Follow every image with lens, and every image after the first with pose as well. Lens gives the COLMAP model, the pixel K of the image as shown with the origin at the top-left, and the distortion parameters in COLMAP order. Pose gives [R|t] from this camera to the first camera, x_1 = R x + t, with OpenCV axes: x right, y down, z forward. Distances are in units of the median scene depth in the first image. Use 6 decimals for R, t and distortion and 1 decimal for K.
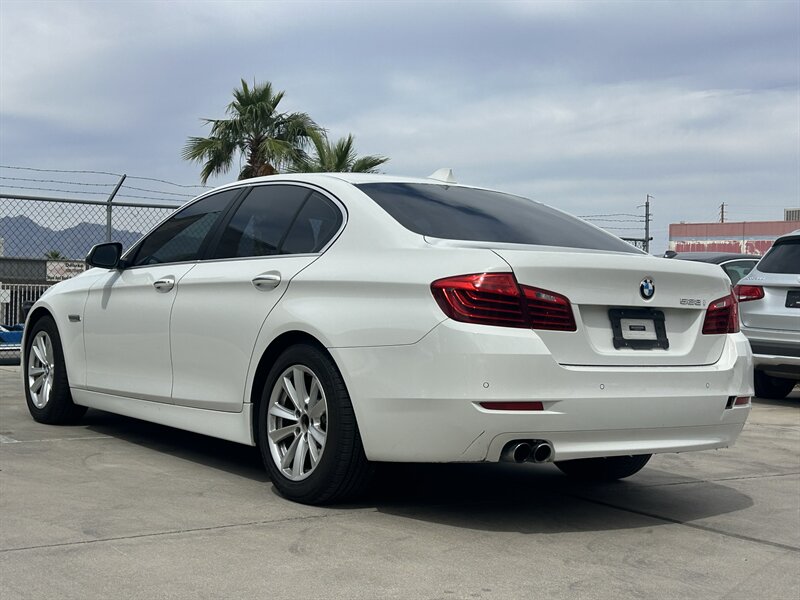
lens RADIAL K [[1175.4, 0, 399.9], [0, 1175.4, 330.4], [0, 0, 1]] dist [0.122118, -0.014540]
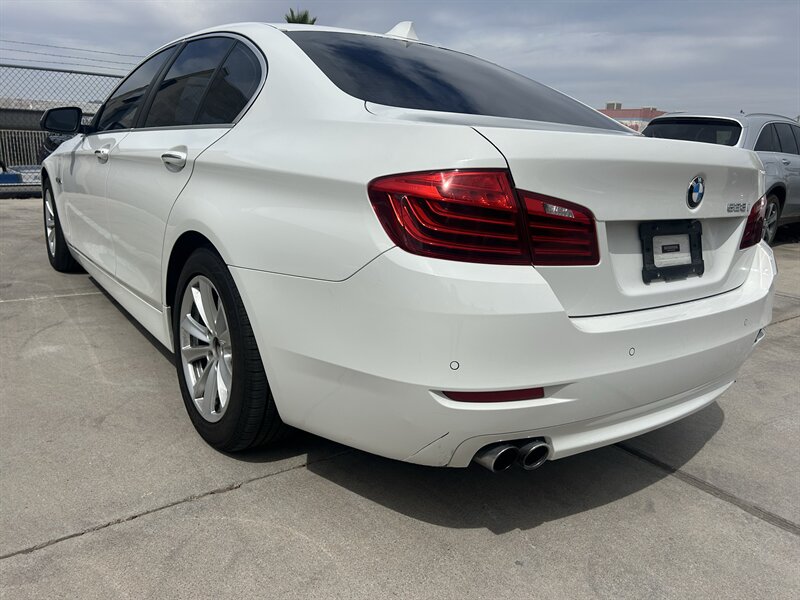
lens RADIAL K [[594.0, 0, 400.0], [0, 594.0, 300.0], [0, 0, 1]] dist [0.031886, -0.001903]
pose [[0.999639, 0.018713, 0.019290, 0.036284], [-0.022498, 0.975304, 0.219718, -0.046446], [-0.014702, -0.220073, 0.975373, 0.658851]]
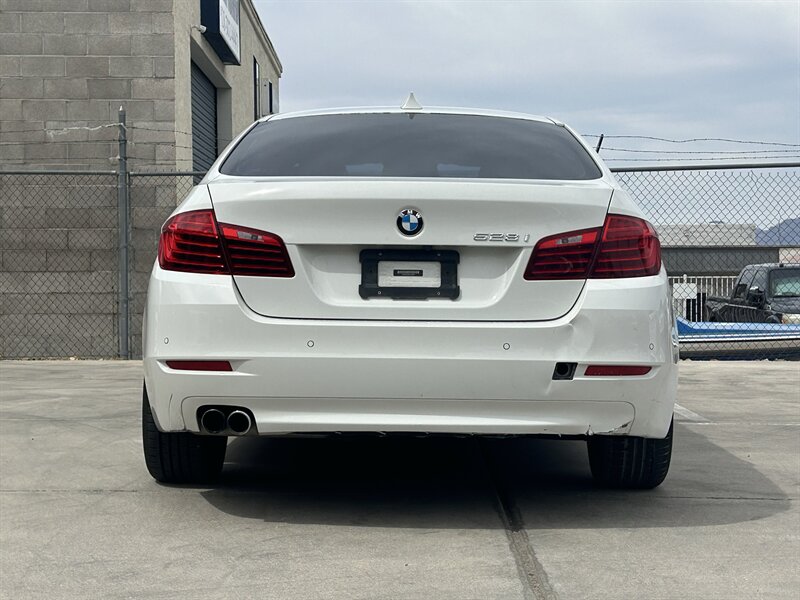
lens RADIAL K [[1485.0, 0, 400.0], [0, 1485.0, 300.0], [0, 0, 1]] dist [0.079029, -0.045485]
pose [[0.805083, -0.020848, -0.592795, 0.789522], [0.004383, 0.999564, -0.029202, 0.045408], [0.593146, 0.020912, 0.804824, 0.202714]]
